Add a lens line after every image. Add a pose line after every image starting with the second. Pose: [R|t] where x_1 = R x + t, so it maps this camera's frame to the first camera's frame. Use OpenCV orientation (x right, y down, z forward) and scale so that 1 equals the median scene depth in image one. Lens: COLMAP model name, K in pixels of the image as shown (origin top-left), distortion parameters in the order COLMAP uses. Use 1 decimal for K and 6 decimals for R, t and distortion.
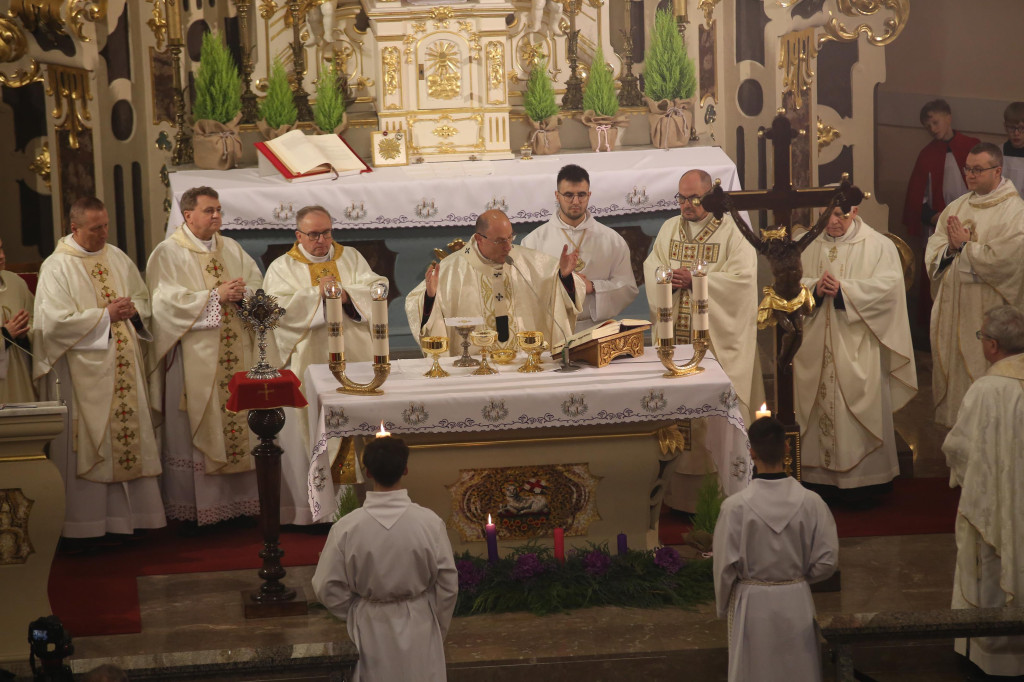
lens RADIAL K [[5678.4, 0, 512.0], [0, 5678.4, 341.0], [0, 0, 1]] dist [2.172695, -5.681709]
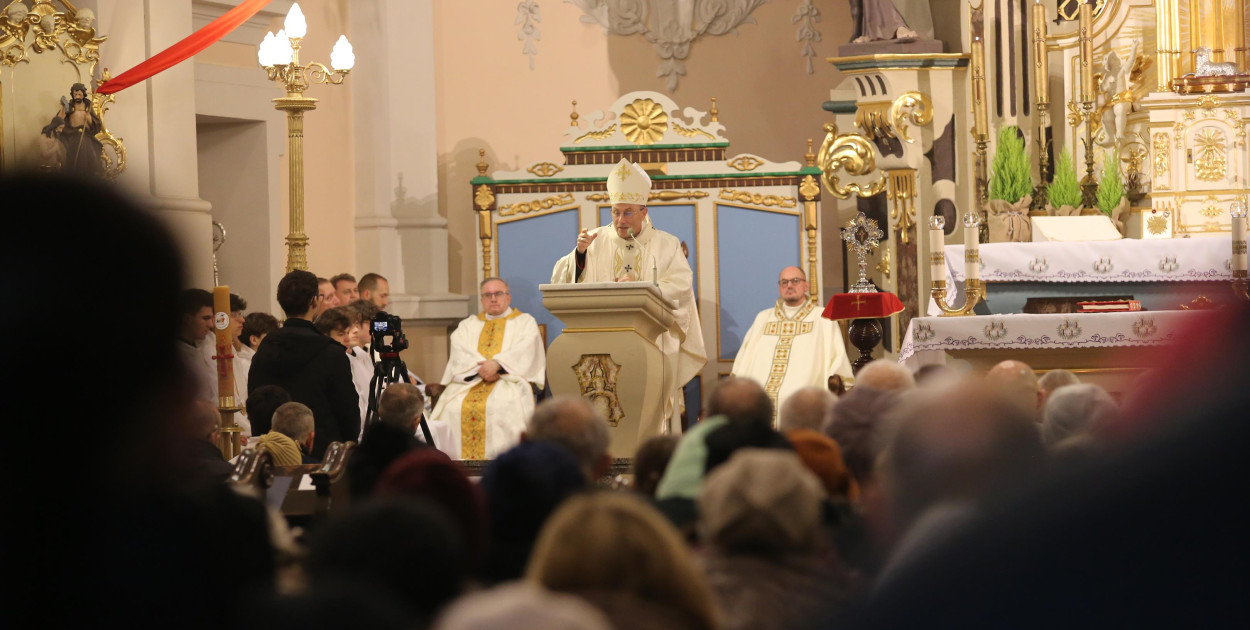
lens RADIAL K [[4920.4, 0, 625.0], [0, 4920.4, 315.0], [0, 0, 1]] dist [0.608213, -0.257640]
pose [[0.938058, 0.008808, -0.346367, 0.212007], [-0.074324, 0.981521, -0.176332, 0.158299], [0.338414, 0.191153, 0.921378, 0.094110]]
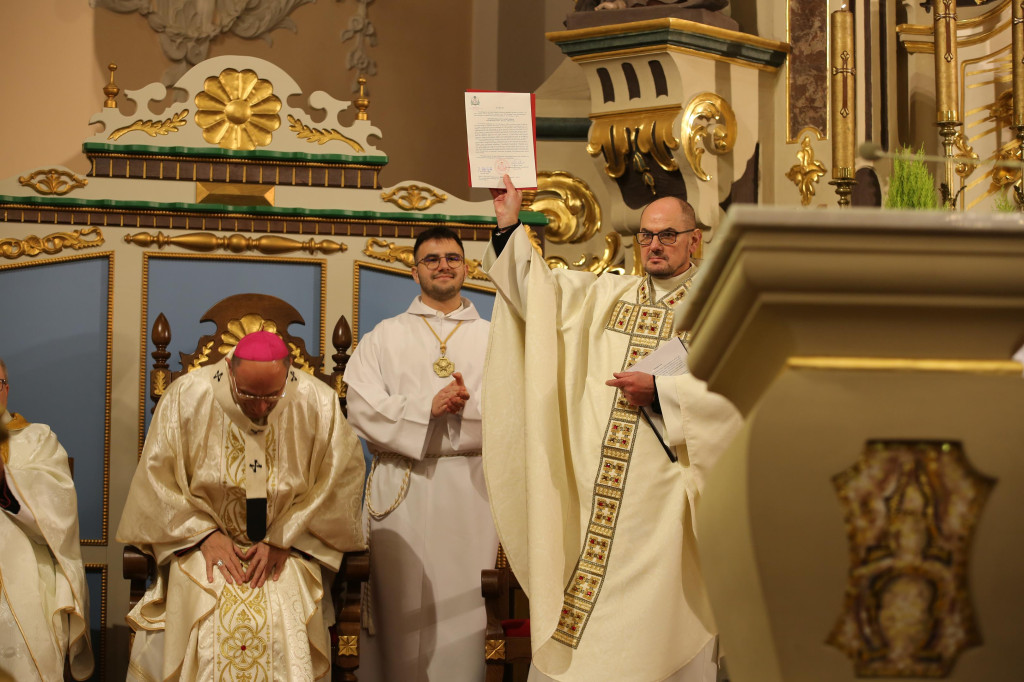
lens RADIAL K [[2813.6, 0, 512.0], [0, 2813.6, 341.0], [0, 0, 1]] dist [-0.086019, -0.216706]
pose [[0.998975, 0.044945, -0.005316, -0.093981], [-0.044598, 0.957597, -0.284639, 0.058141], [-0.007702, 0.284584, 0.958620, 0.705797]]
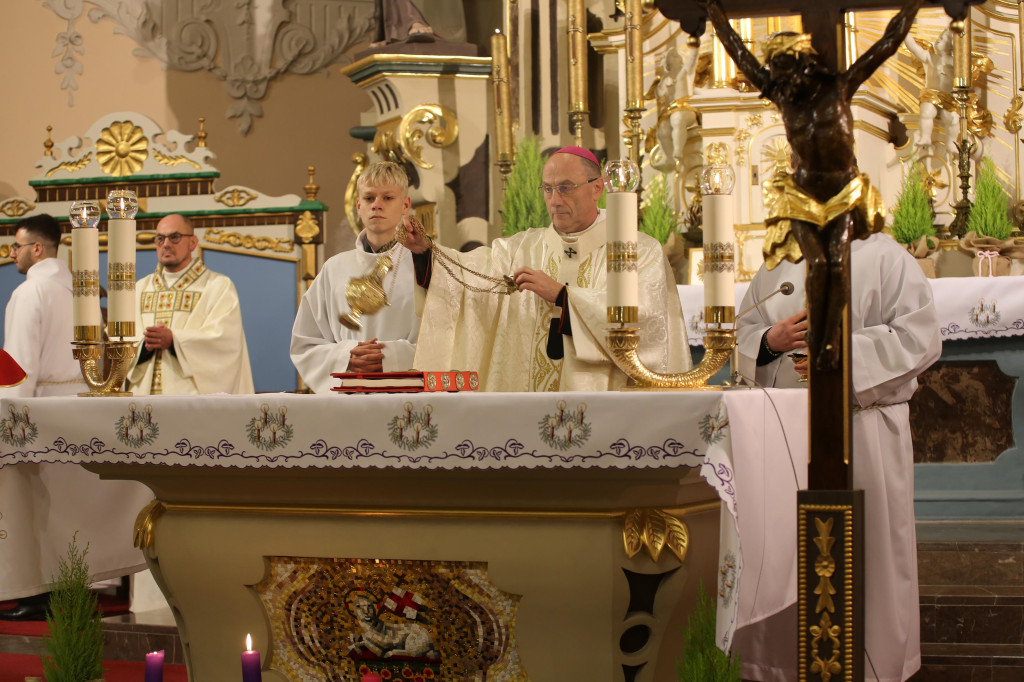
lens RADIAL K [[2114.5, 0, 512.0], [0, 2114.5, 341.0], [0, 0, 1]] dist [-0.383305, 0.094665]
pose [[0.882002, 0.012894, -0.471070, 0.091485], [-0.111639, 0.976887, -0.182285, 0.031913], [0.457831, 0.213366, 0.863056, 0.739316]]
